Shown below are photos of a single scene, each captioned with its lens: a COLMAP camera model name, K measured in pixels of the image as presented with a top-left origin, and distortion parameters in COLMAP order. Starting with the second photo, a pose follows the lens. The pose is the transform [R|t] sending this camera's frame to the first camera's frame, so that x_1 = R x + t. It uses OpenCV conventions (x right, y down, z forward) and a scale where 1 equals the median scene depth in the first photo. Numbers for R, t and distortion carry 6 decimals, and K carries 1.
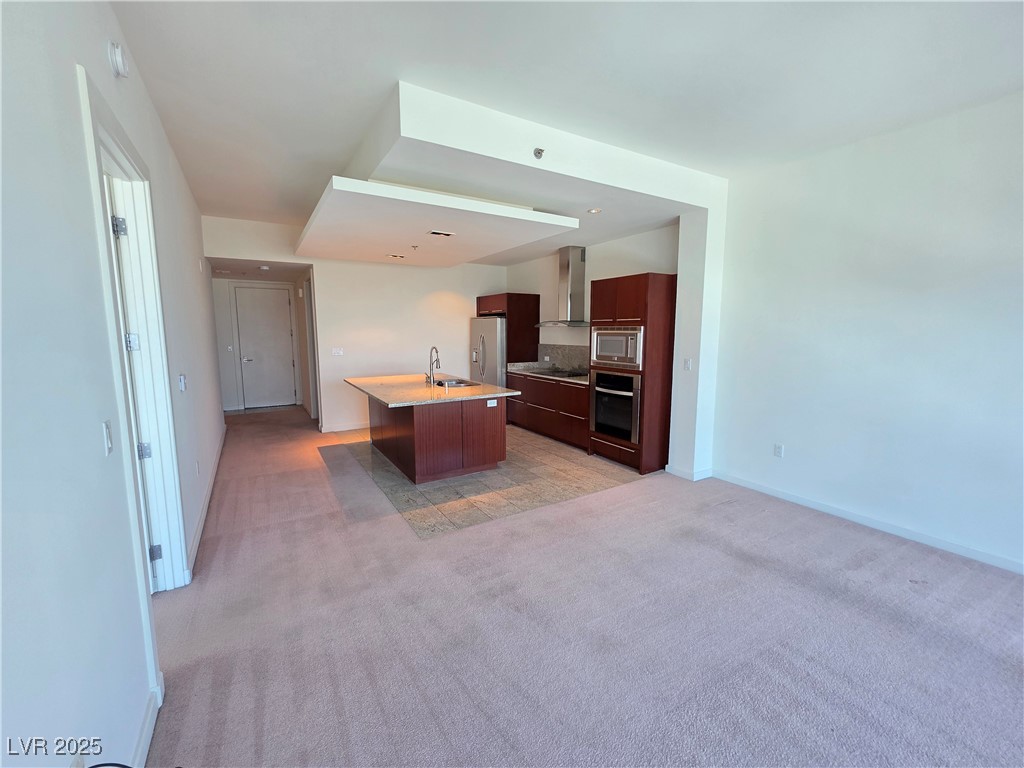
lens RADIAL K [[422.2, 0, 510.6], [0, 422.2, 382.1], [0, 0, 1]] dist [0.000716, 0.000614]
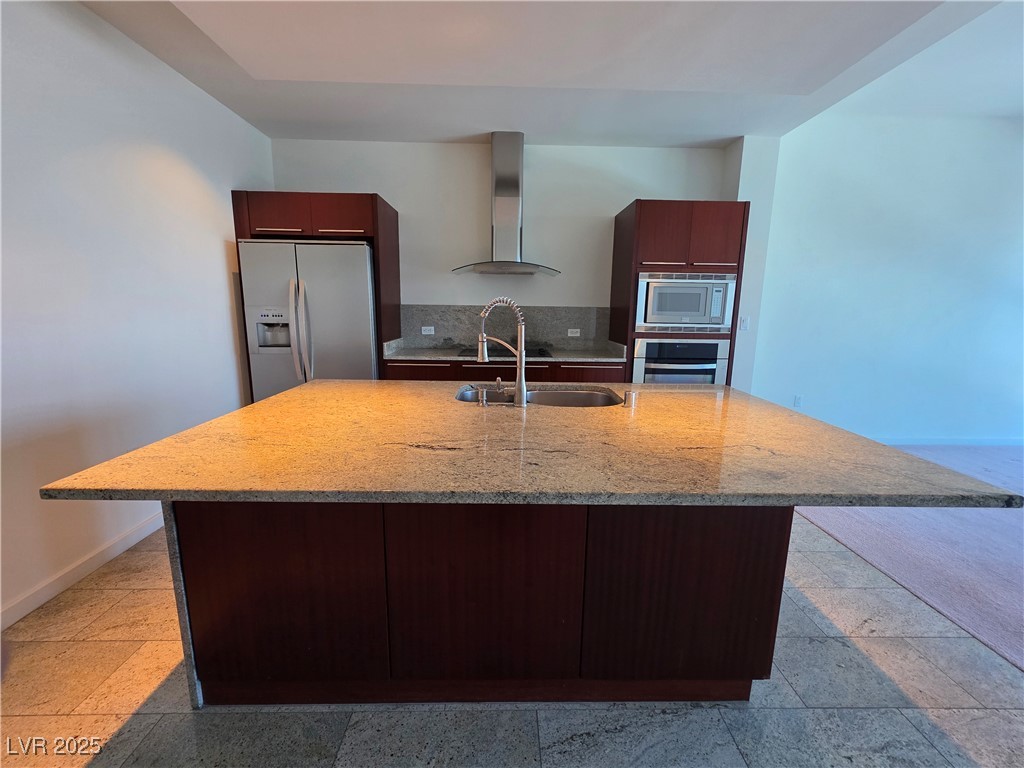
lens RADIAL K [[422.2, 0, 510.6], [0, 422.2, 382.1], [0, 0, 1]] dist [0.000716, 0.000614]
pose [[0.504076, -0.144799, 0.851434, -0.528680], [0.092505, 0.989226, 0.113467, -0.060732], [-0.858691, 0.021566, 0.512040, 0.910206]]
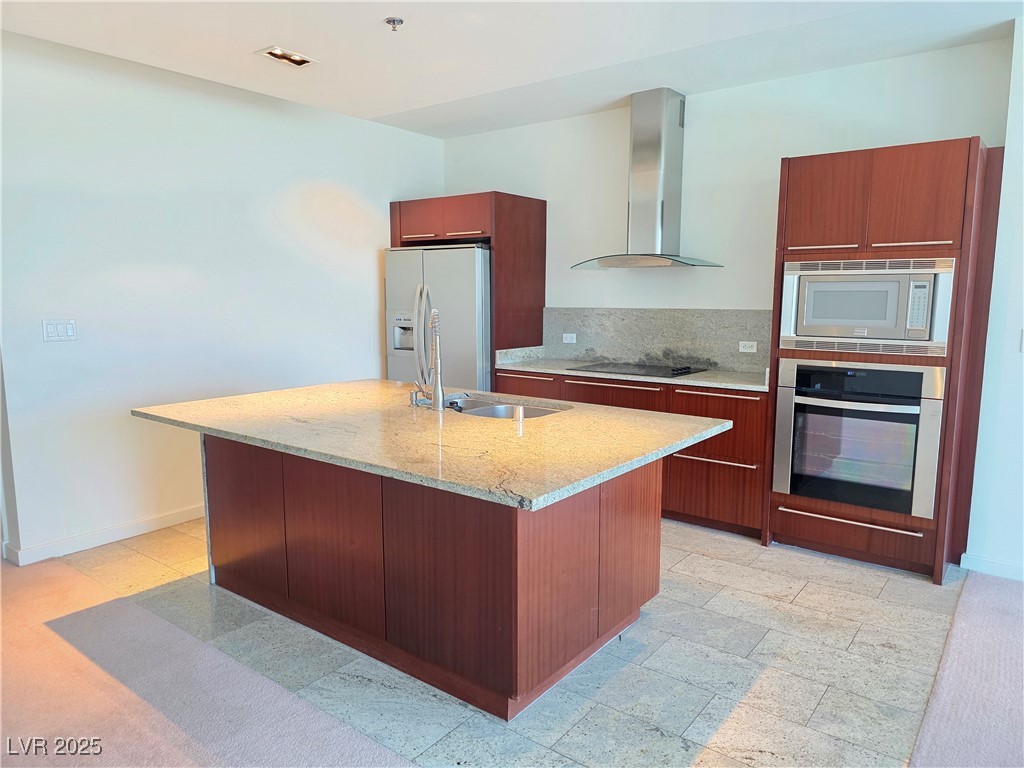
lens RADIAL K [[690.6, 0, 513.5], [0, 690.6, 385.5], [0, 0, 1]] dist [0.069209, -0.072514]
pose [[0.932812, -0.045880, 0.357432, -0.373590], [0.042339, 0.998946, 0.017732, -0.028350], [-0.357868, -0.001407, 0.933771, 0.447340]]
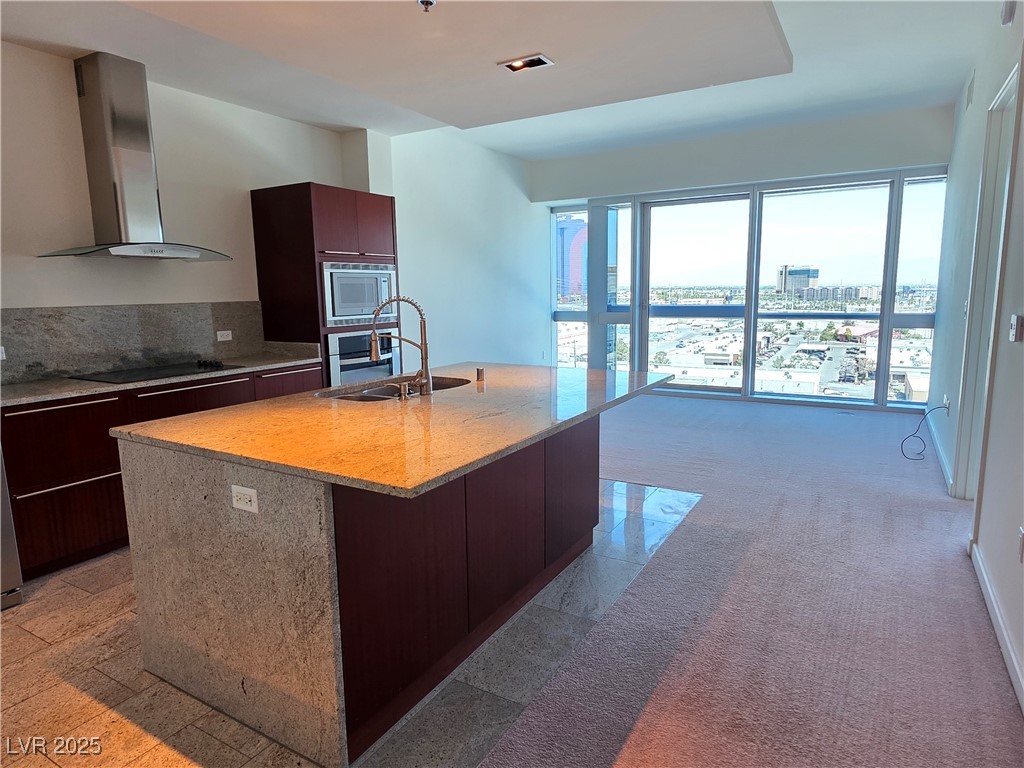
lens RADIAL K [[621.3, 0, 510.5], [0, 621.3, 385.6], [0, 0, 1]] dist [0.004379, -0.000106]
pose [[-0.475305, -0.125400, 0.870839, -0.777348], [0.126788, 0.969697, 0.208836, -0.121184], [-0.870638, 0.209673, -0.445002, 1.296069]]
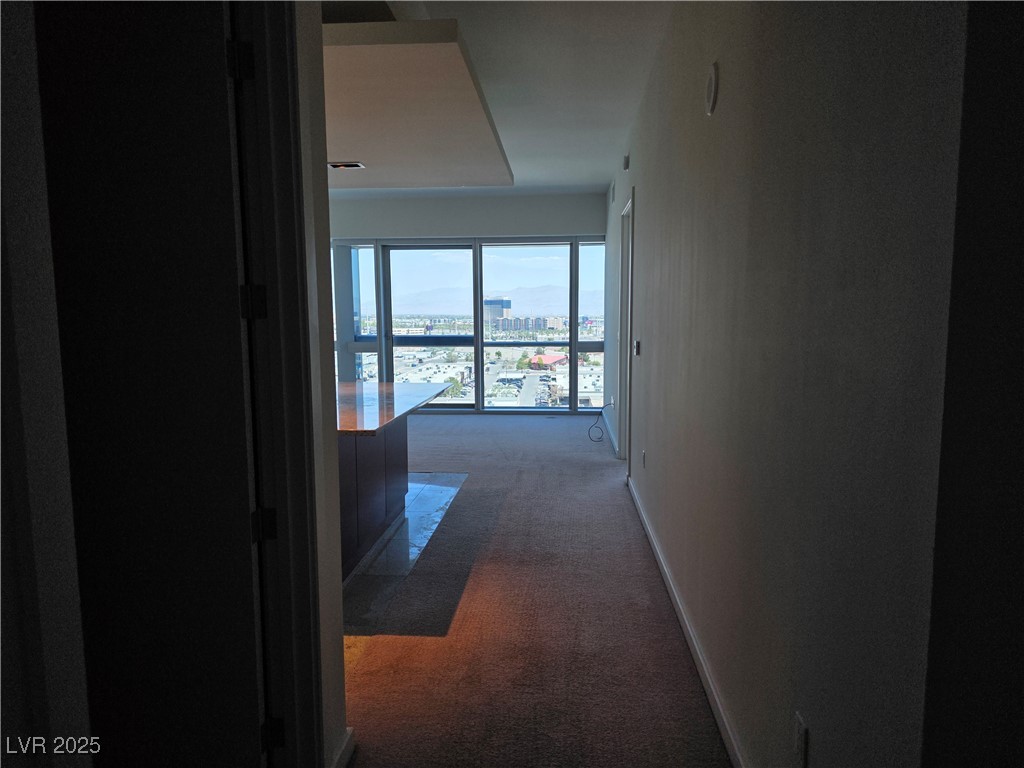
lens RADIAL K [[682.4, 0, 511.7], [0, 682.4, 391.6], [0, 0, 1]] dist [0.115329, -0.164957]
pose [[-0.813413, -0.058698, 0.578718, -0.990159], [0.080034, 0.974140, 0.211295, -0.182534], [-0.576155, 0.218188, -0.787680, 1.667435]]
